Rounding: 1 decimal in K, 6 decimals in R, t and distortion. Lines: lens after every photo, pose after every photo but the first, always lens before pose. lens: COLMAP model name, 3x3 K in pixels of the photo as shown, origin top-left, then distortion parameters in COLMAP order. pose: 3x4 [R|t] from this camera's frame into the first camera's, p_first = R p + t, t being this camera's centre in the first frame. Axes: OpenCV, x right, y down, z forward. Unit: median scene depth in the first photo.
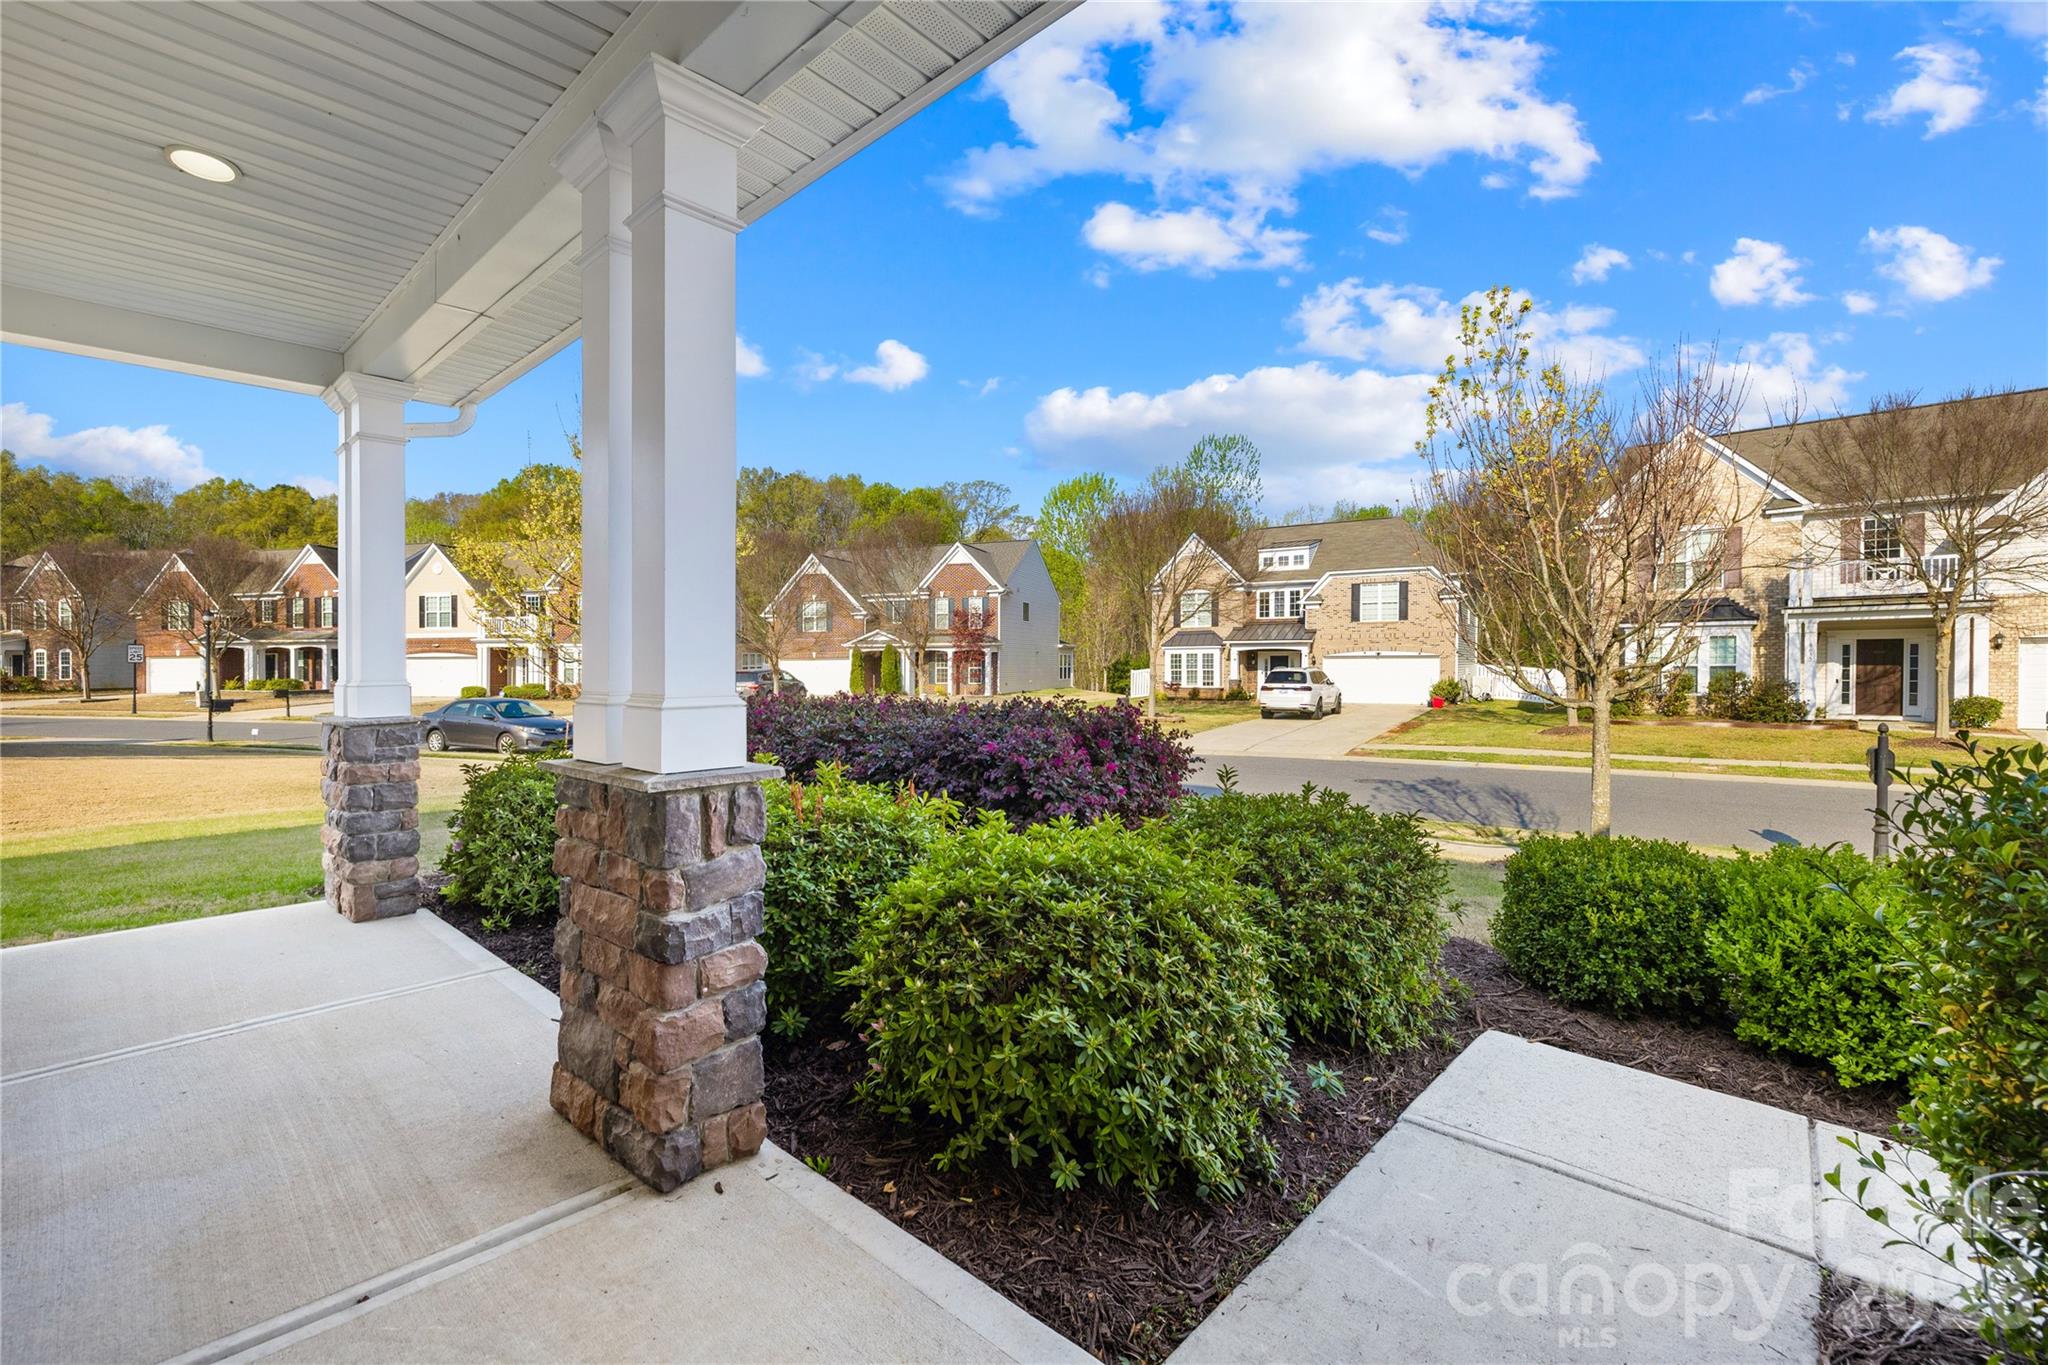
lens RADIAL K [[868.8, 0, 1023.0], [0, 868.8, 676.4], [0, 0, 1]] dist [-0.000782, 0.000406]
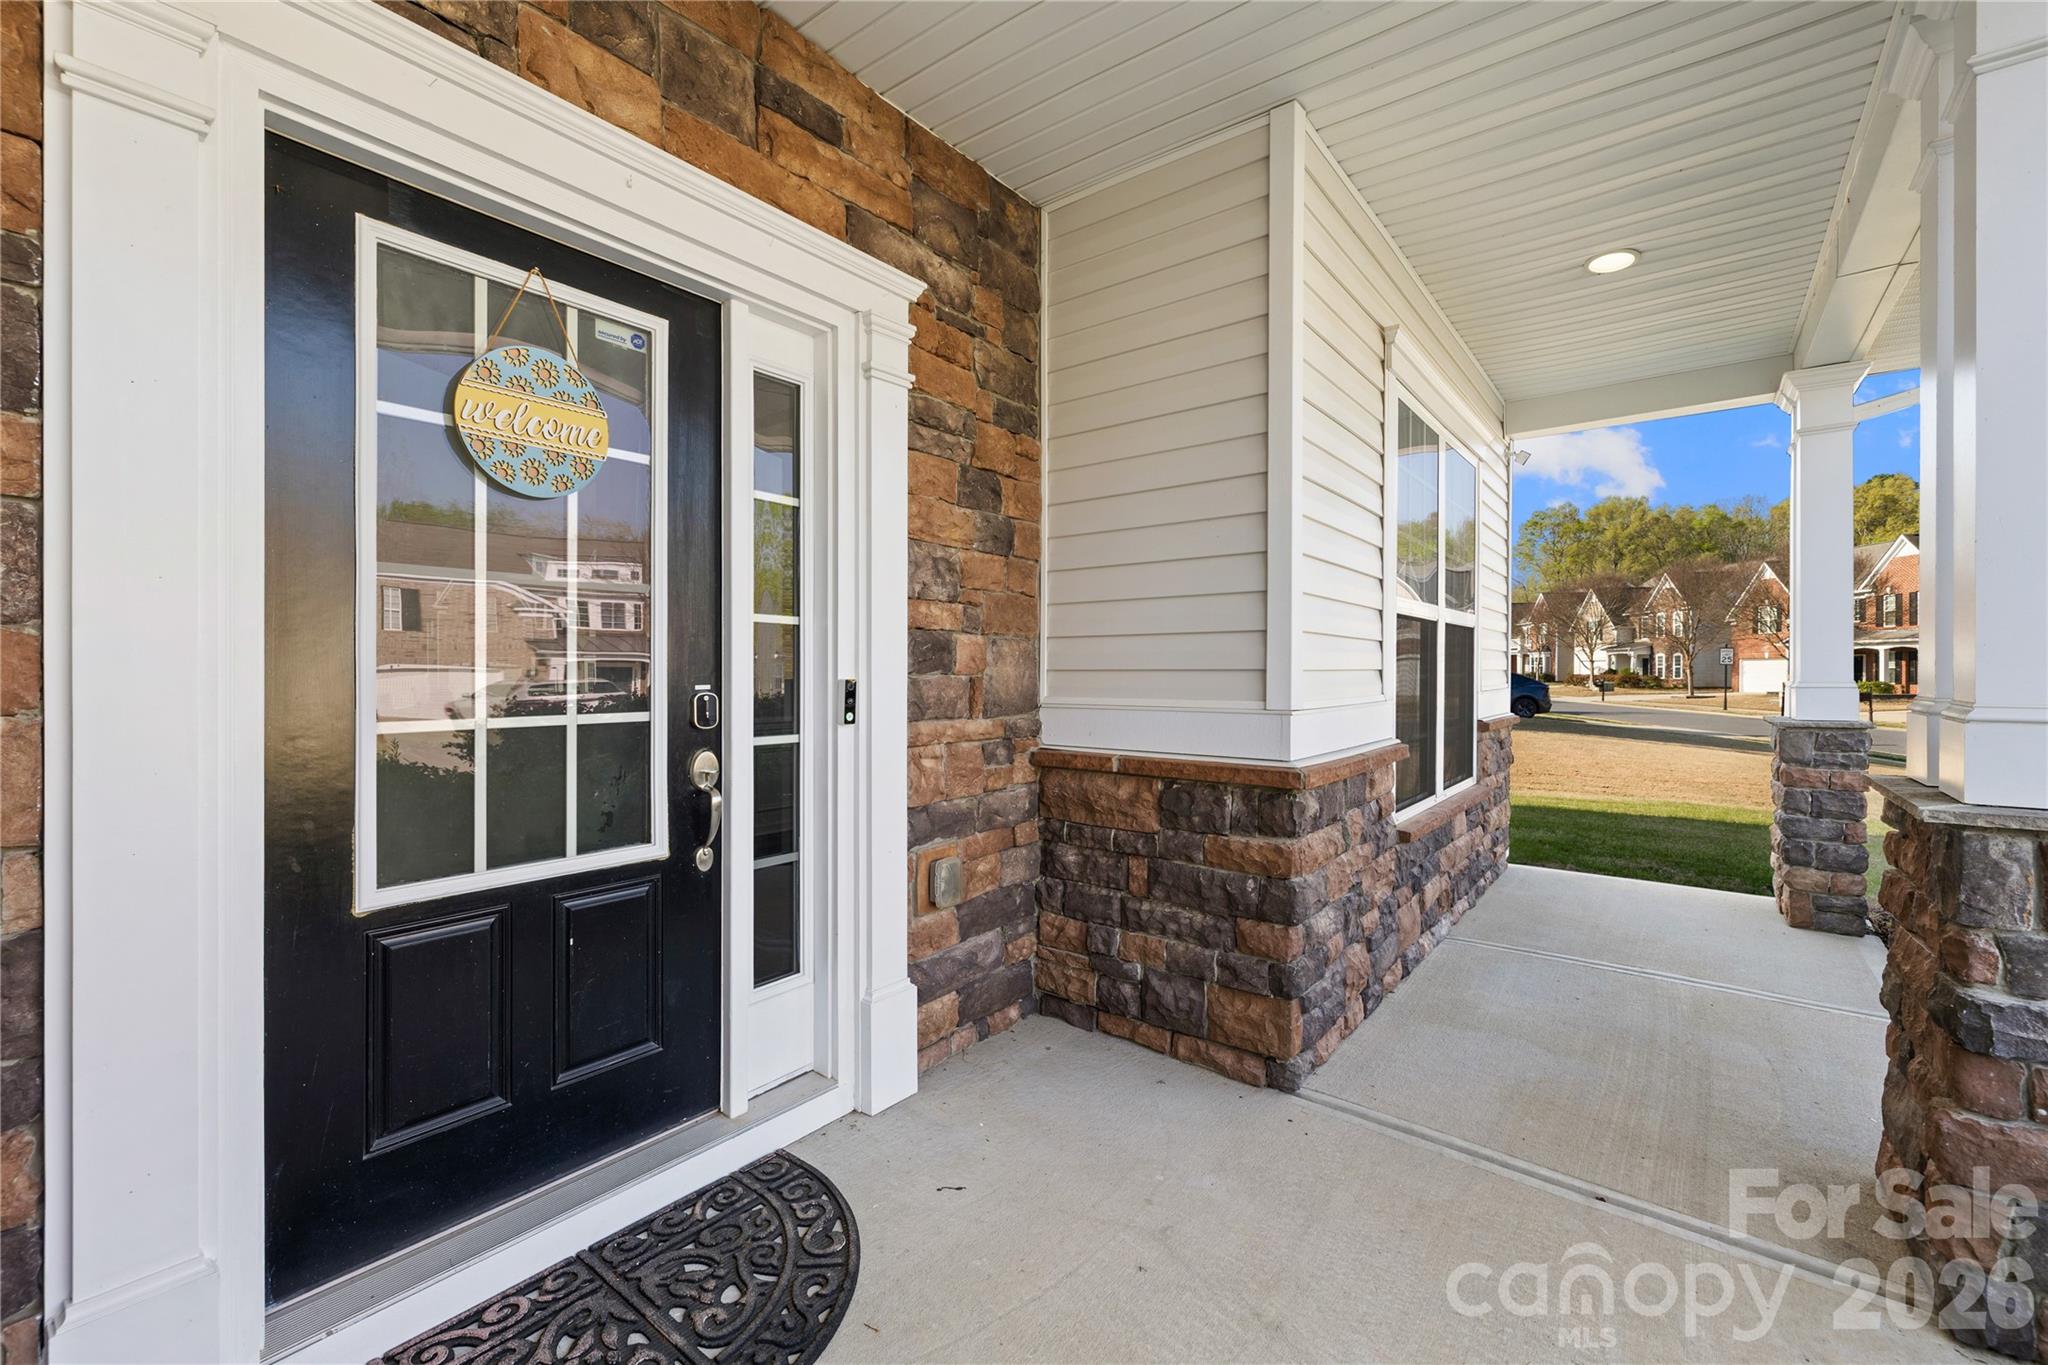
lens RADIAL K [[868.8, 0, 1023.0], [0, 868.8, 676.4], [0, 0, 1]] dist [-0.000782, 0.000406]
pose [[0.080457, 0.011610, -0.996690, 0.140646], [-0.013656, 0.999851, 0.010544, 0.000400], [0.996665, 0.012763, 0.080604, 0.043387]]
